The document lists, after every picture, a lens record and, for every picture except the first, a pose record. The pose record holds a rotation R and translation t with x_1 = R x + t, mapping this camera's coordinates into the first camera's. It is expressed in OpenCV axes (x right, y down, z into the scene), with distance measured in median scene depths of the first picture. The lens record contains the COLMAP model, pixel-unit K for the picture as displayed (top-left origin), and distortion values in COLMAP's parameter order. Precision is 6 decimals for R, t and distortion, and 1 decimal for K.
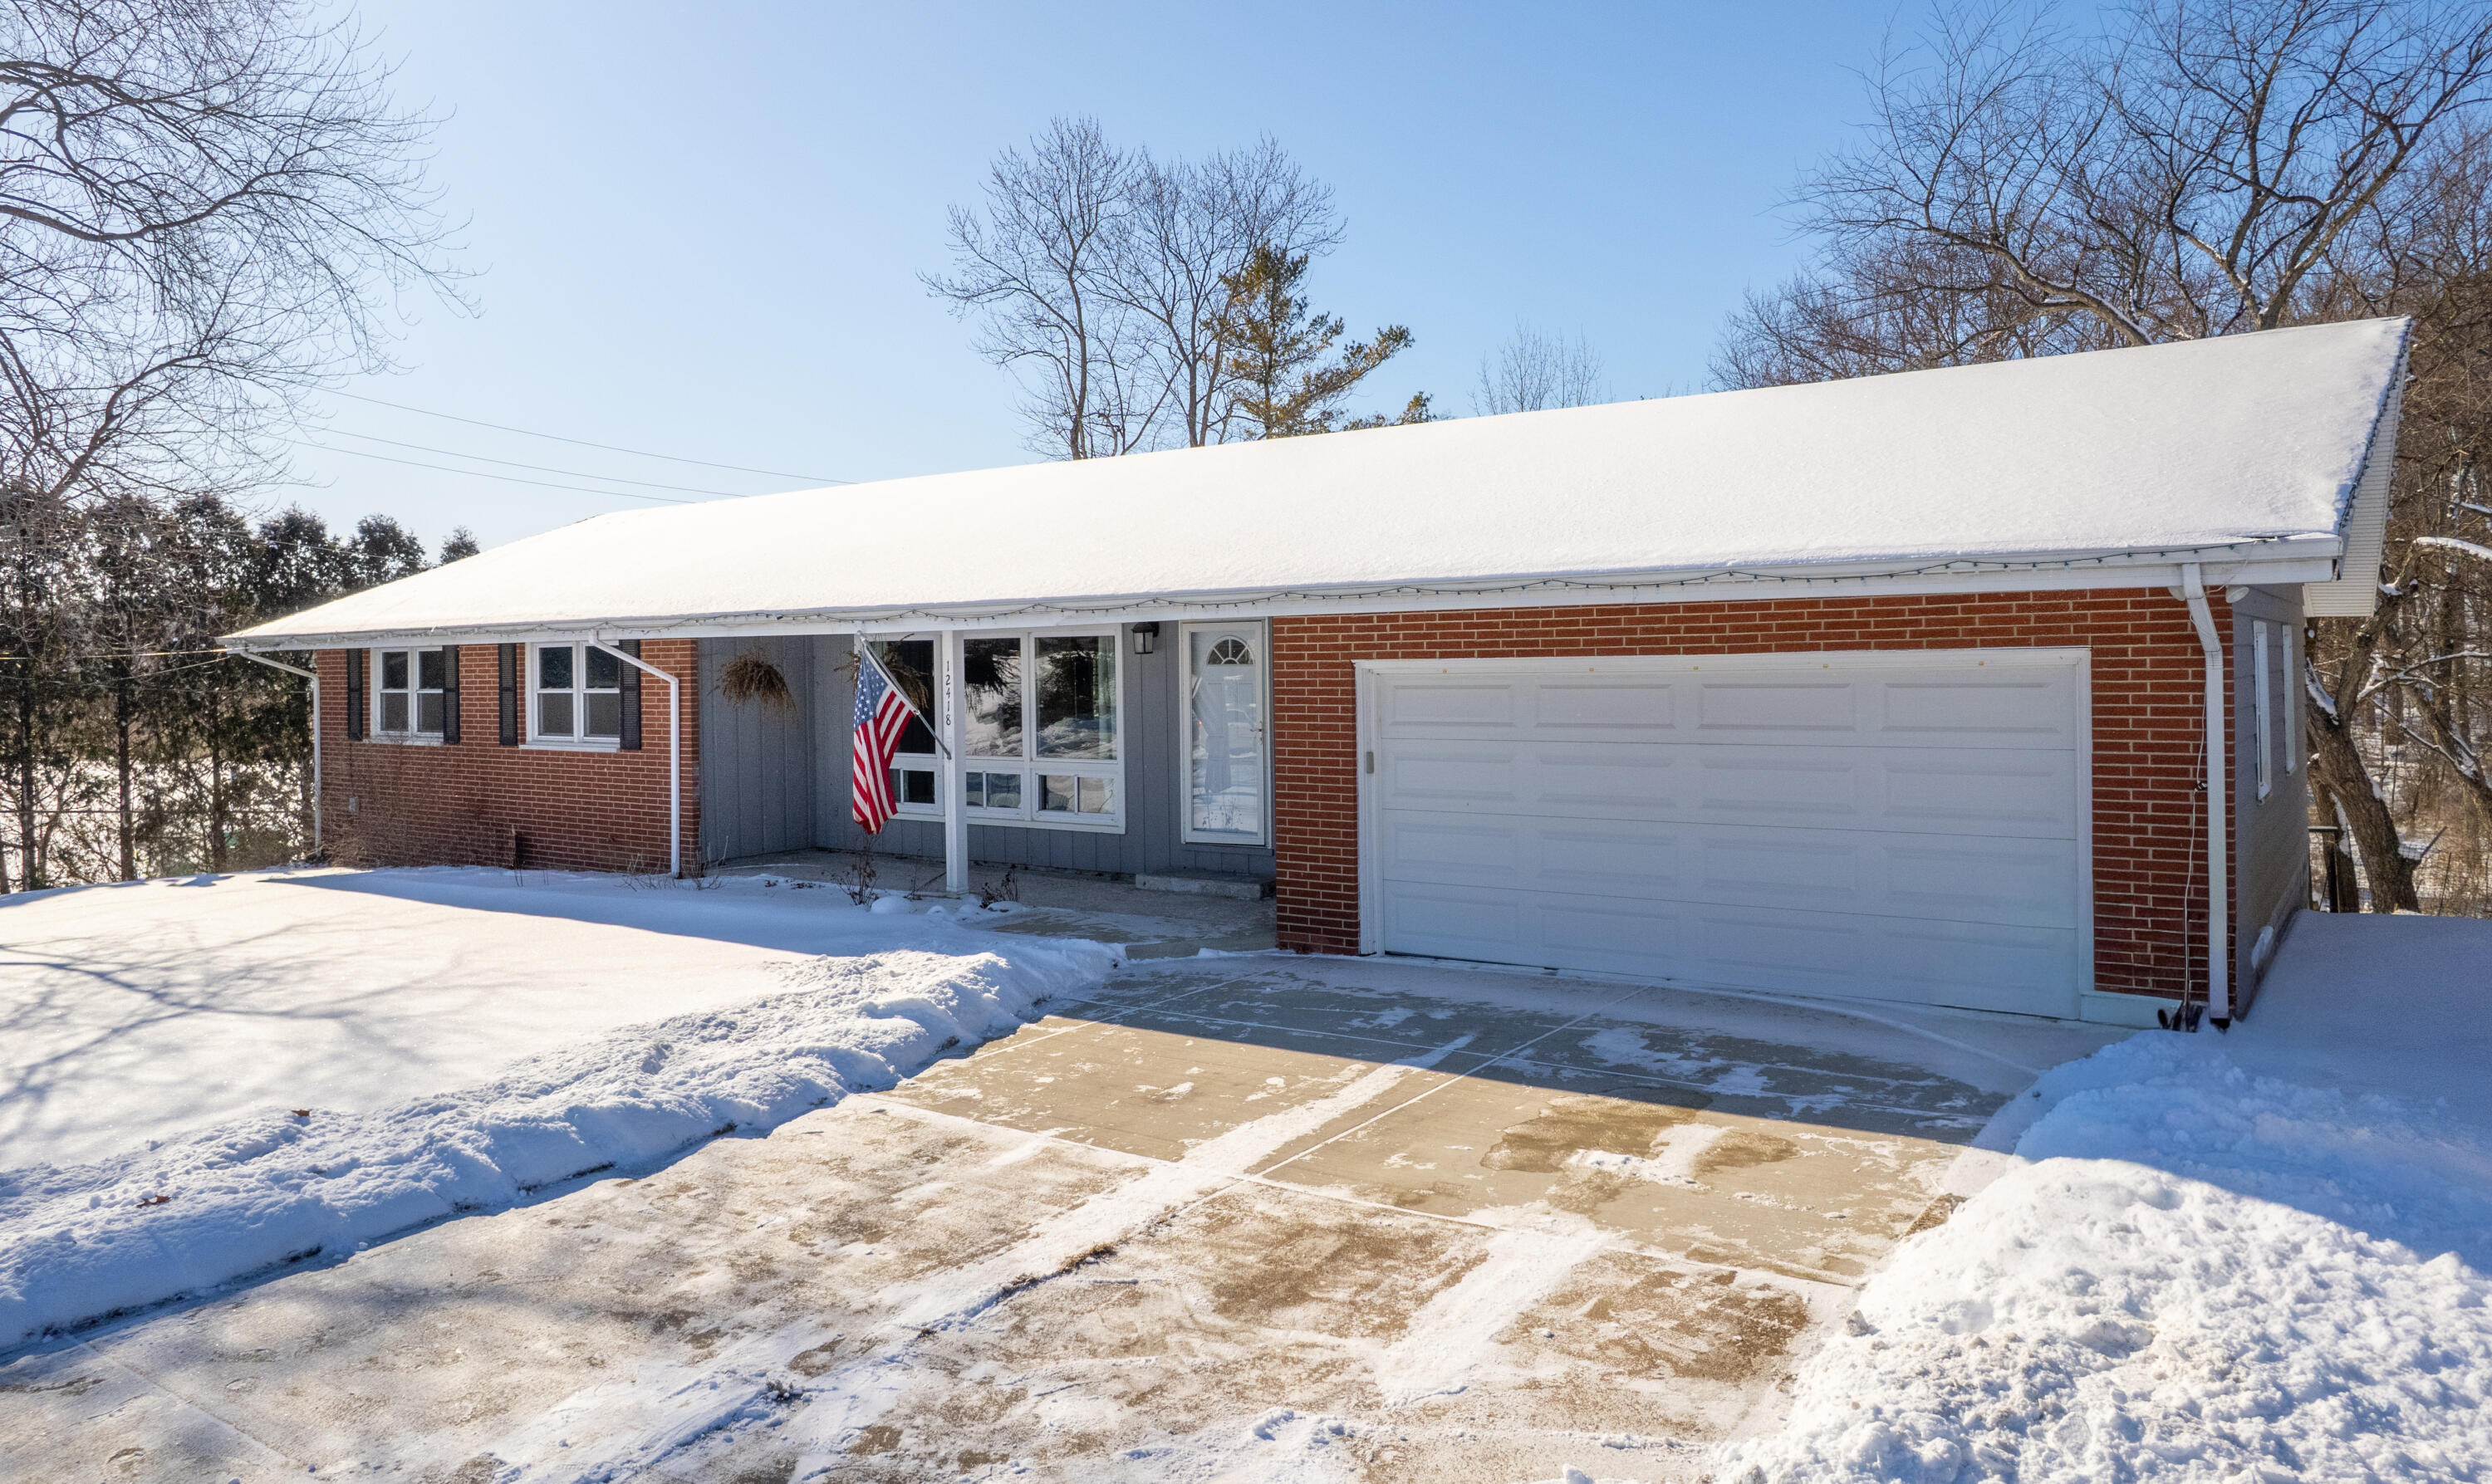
lens RADIAL K [[1656.4, 0, 1246.0], [0, 1656.4, 742.0], [0, 0, 1]] dist [0.006186, 0.000766]
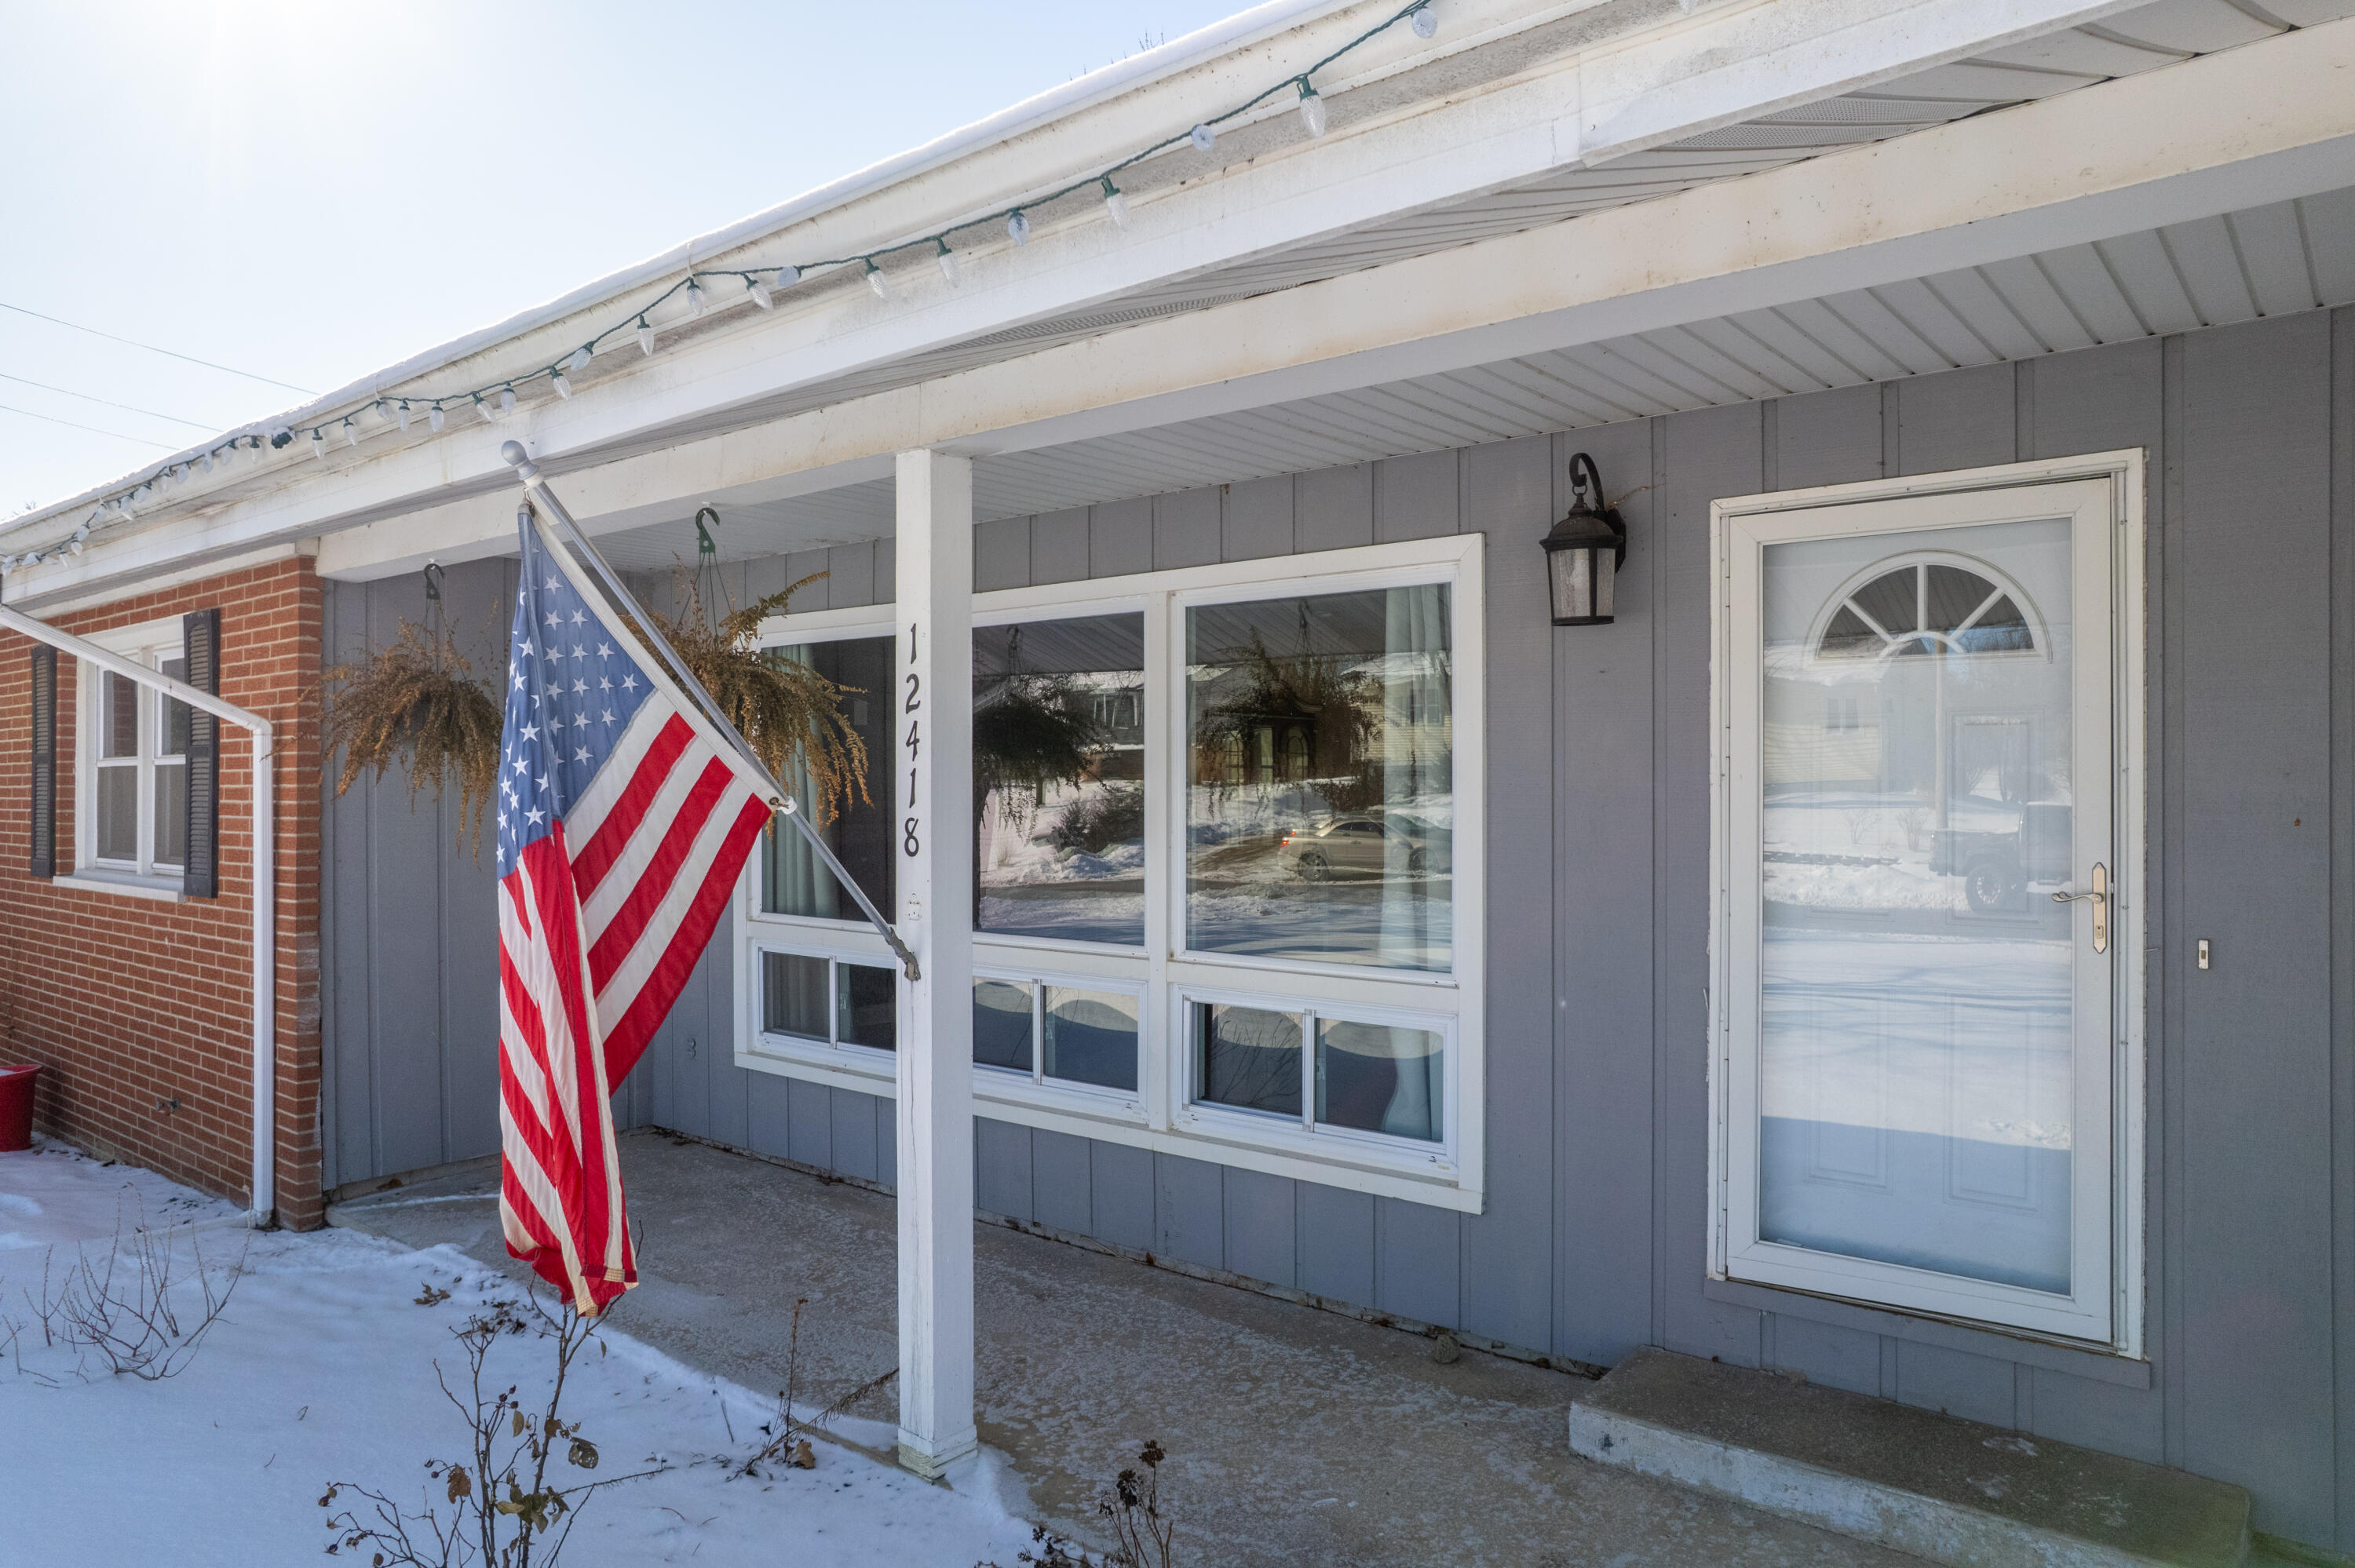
lens RADIAL K [[1506.2, 0, 1185.5], [0, 1506.2, 779.4], [0, 0, 1]] dist [-0.087728, 0.079807]
pose [[0.998146, 0.013018, -0.059449, -0.109608], [-0.016402, 0.998251, -0.056801, -0.008616], [0.058606, 0.057671, 0.996614, 0.691500]]
